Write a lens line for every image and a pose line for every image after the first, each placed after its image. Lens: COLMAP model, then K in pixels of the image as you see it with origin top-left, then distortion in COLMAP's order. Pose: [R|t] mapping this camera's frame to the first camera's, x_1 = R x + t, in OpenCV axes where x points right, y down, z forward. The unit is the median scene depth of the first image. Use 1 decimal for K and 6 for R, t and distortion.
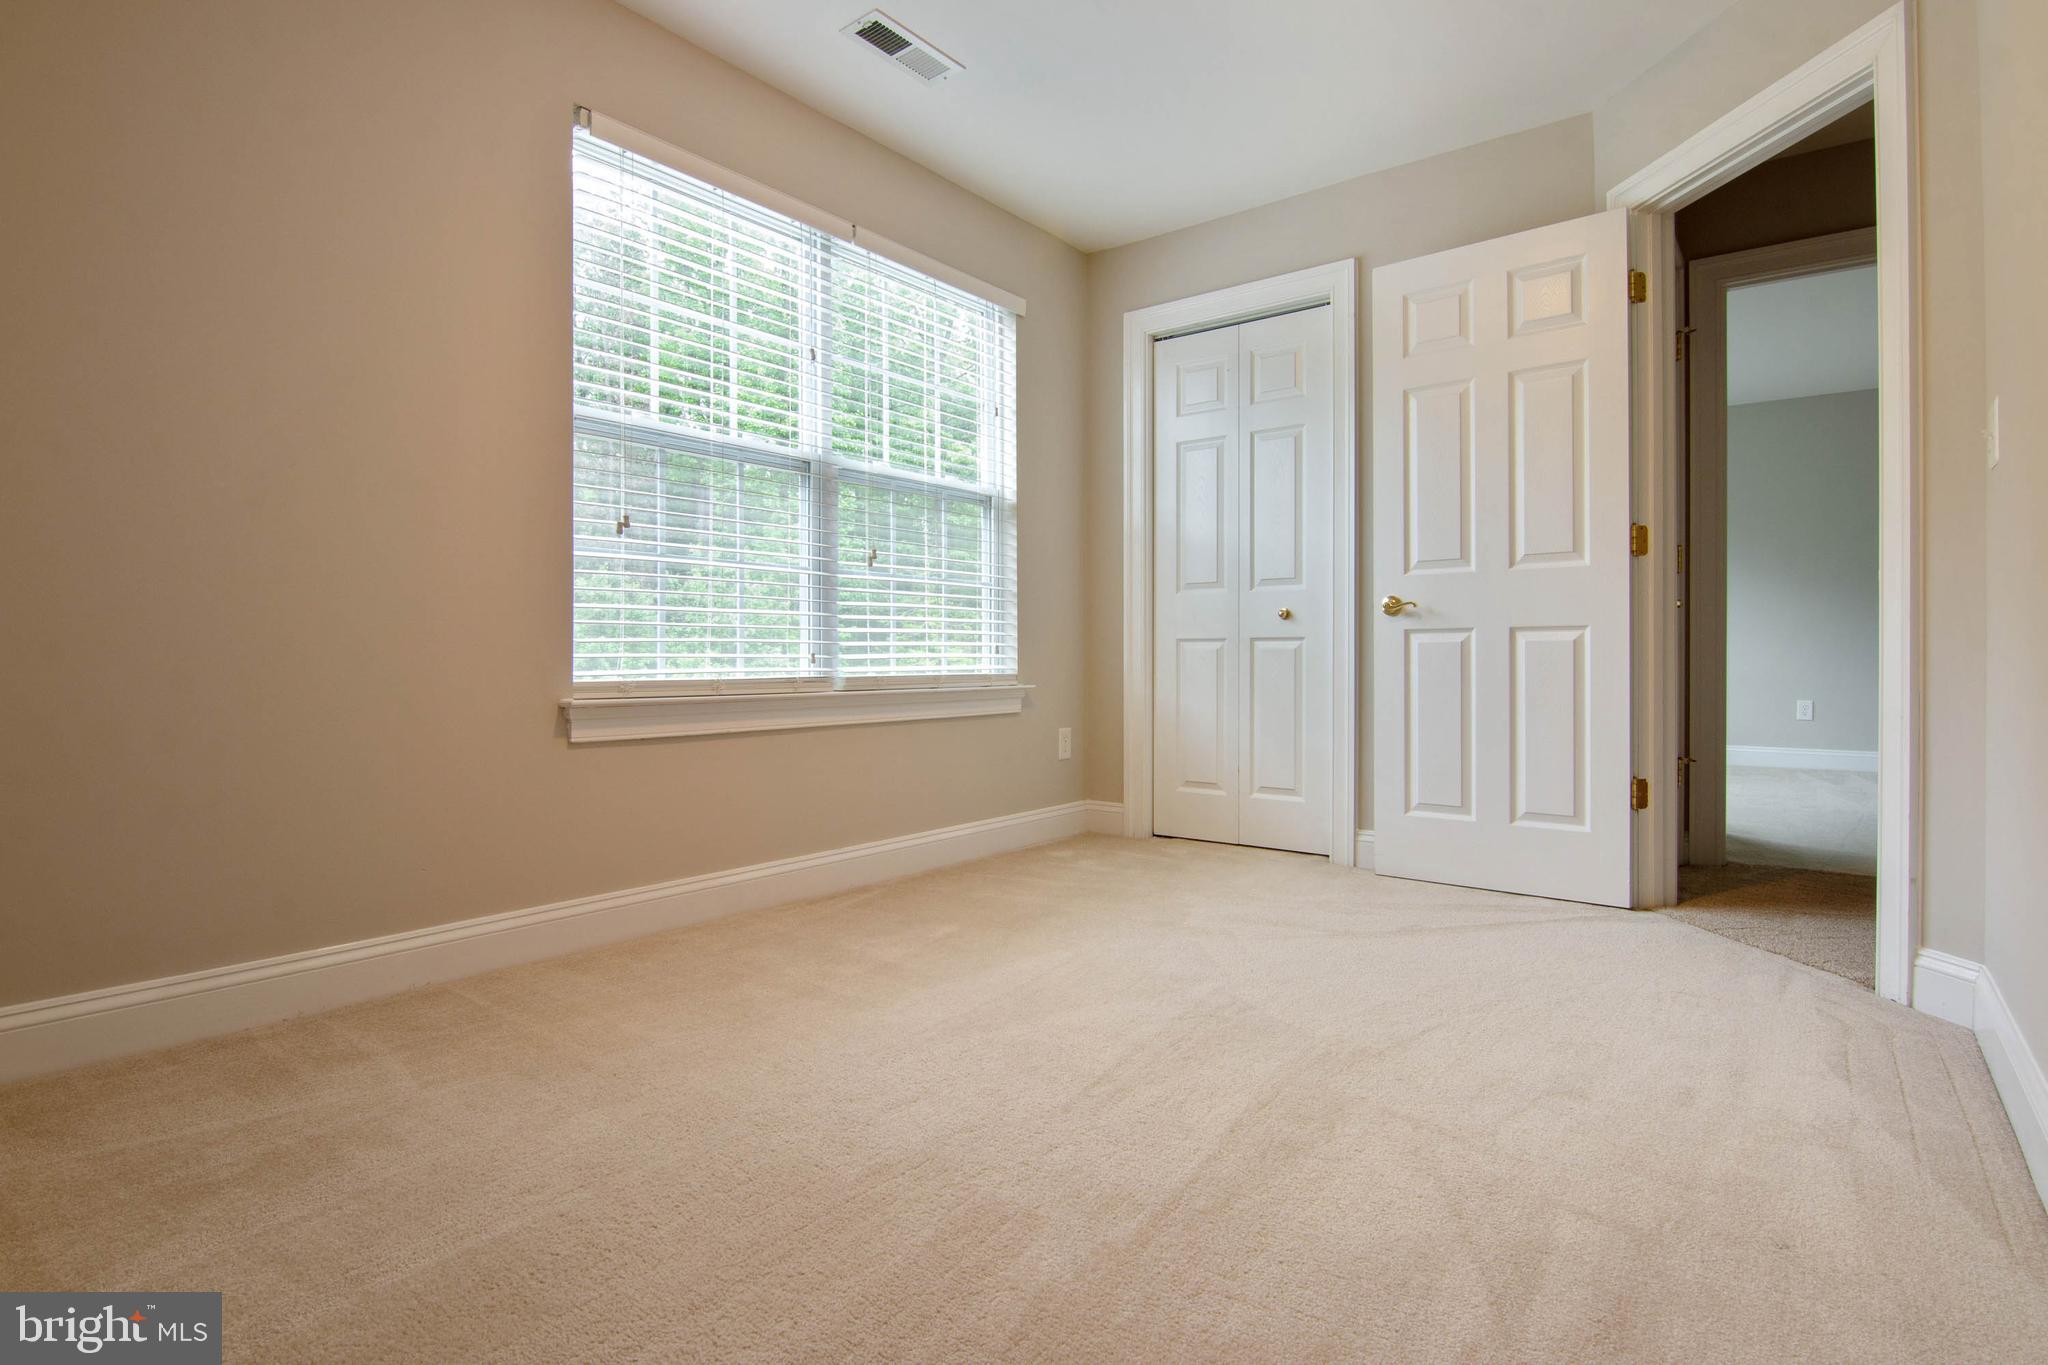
lens RADIAL K [[1040.4, 0, 985.4], [0, 1040.4, 643.1], [0, 0, 1]] dist [0.003157, -0.006227]
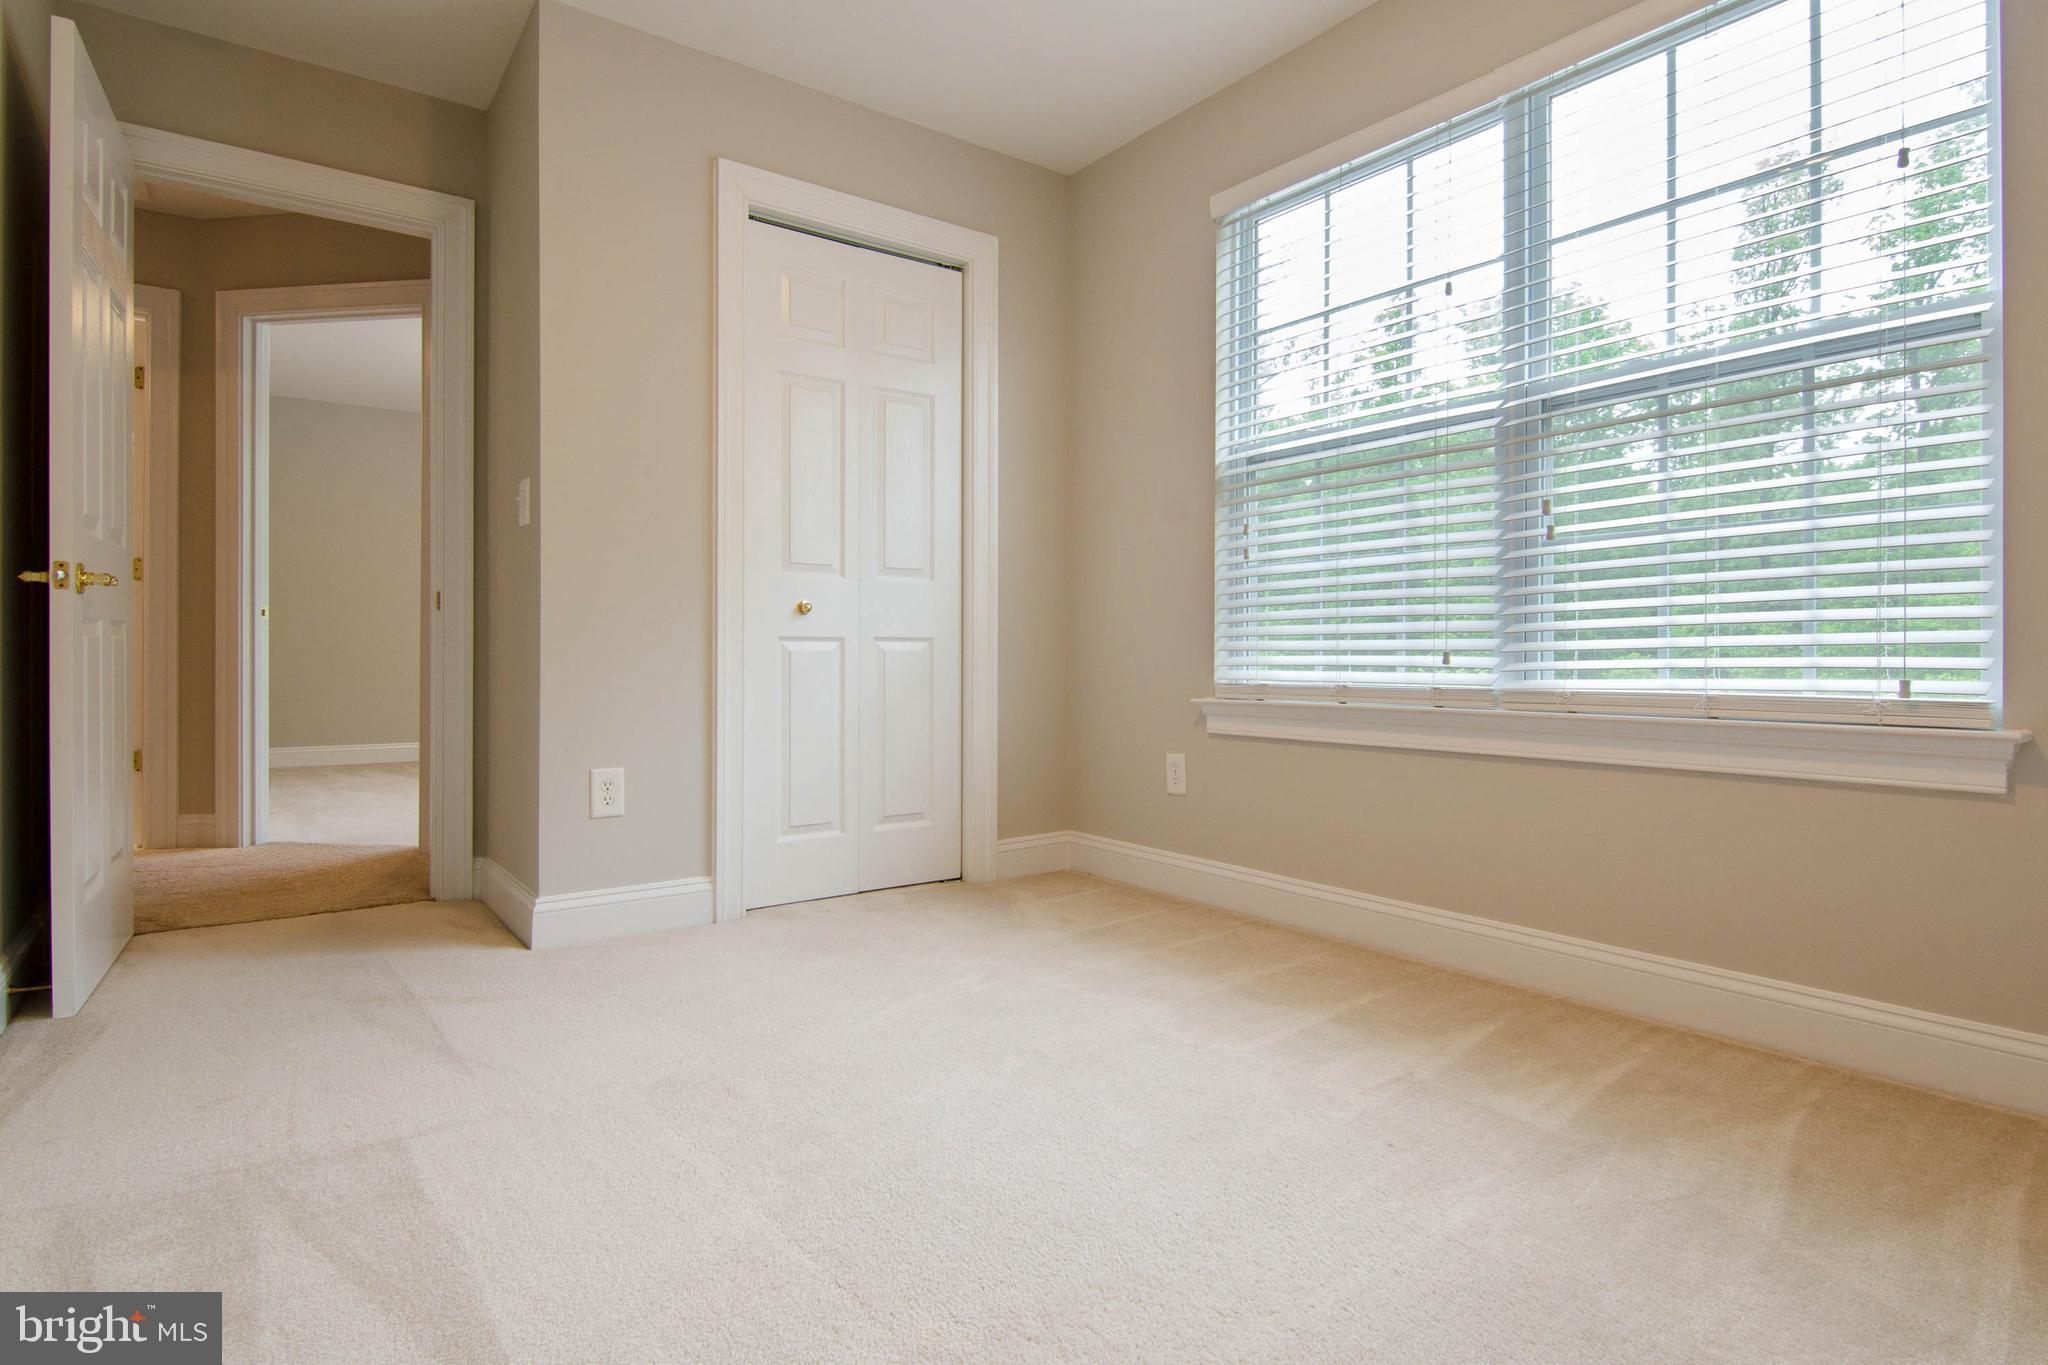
lens RADIAL K [[1078.2, 0, 1019.5], [0, 1078.2, 661.7], [0, 0, 1]] dist [0.003526, -0.007756]
pose [[-0.273281, -0.002384, -0.961931, 0.692786], [0.008725, 0.999950, -0.004957, 0.012781], [0.961895, -0.009747, -0.273247, 0.880202]]
